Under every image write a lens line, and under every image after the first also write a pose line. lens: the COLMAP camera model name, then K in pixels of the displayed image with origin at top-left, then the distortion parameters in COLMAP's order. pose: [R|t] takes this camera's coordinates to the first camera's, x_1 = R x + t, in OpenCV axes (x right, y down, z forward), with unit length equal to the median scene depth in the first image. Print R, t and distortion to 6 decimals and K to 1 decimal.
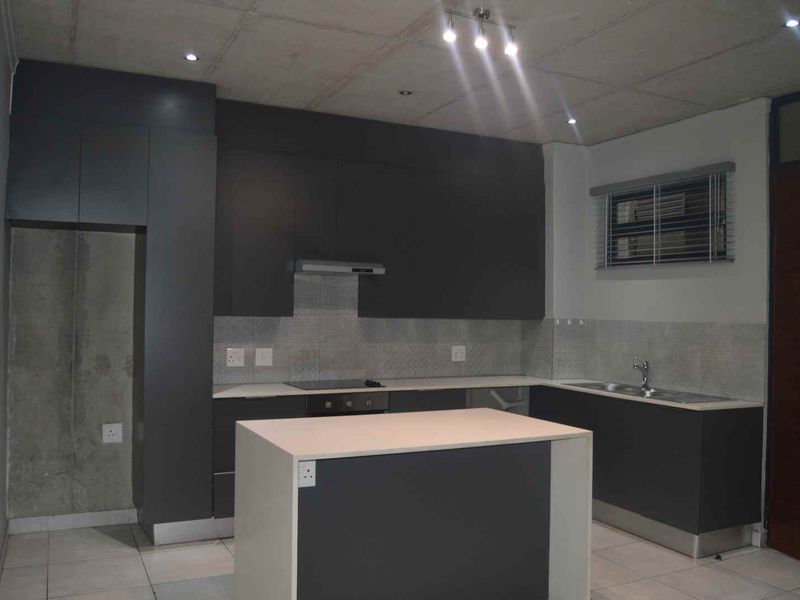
lens RADIAL K [[724.3, 0, 402.2], [0, 724.3, 303.3], [0, 0, 1]] dist [-0.072300, 0.015258]
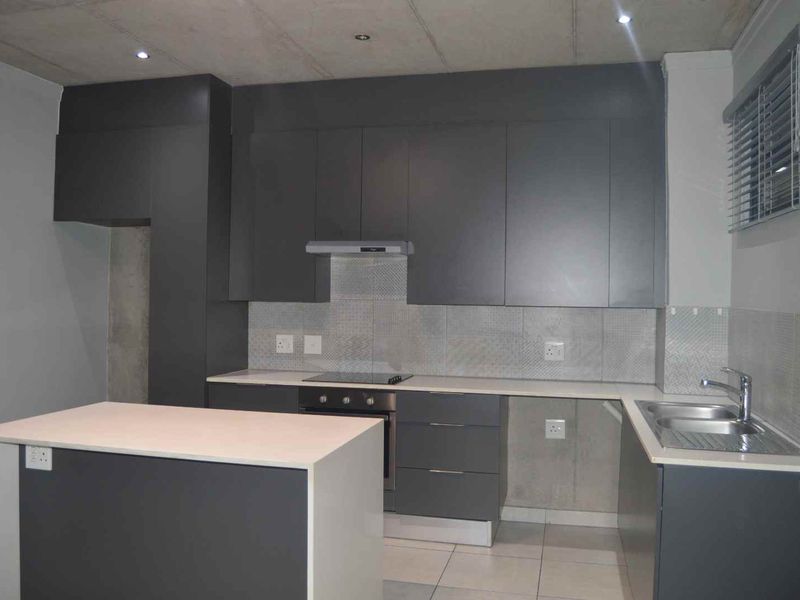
lens RADIAL K [[724.3, 0, 399.3], [0, 724.3, 297.8], [0, 0, 1]] dist [-0.072300, 0.015258]
pose [[0.765064, -0.005816, -0.643928, 0.525445], [0.006526, 0.999978, -0.001279, 0.014156], [0.643921, -0.003224, 0.765085, 0.342298]]
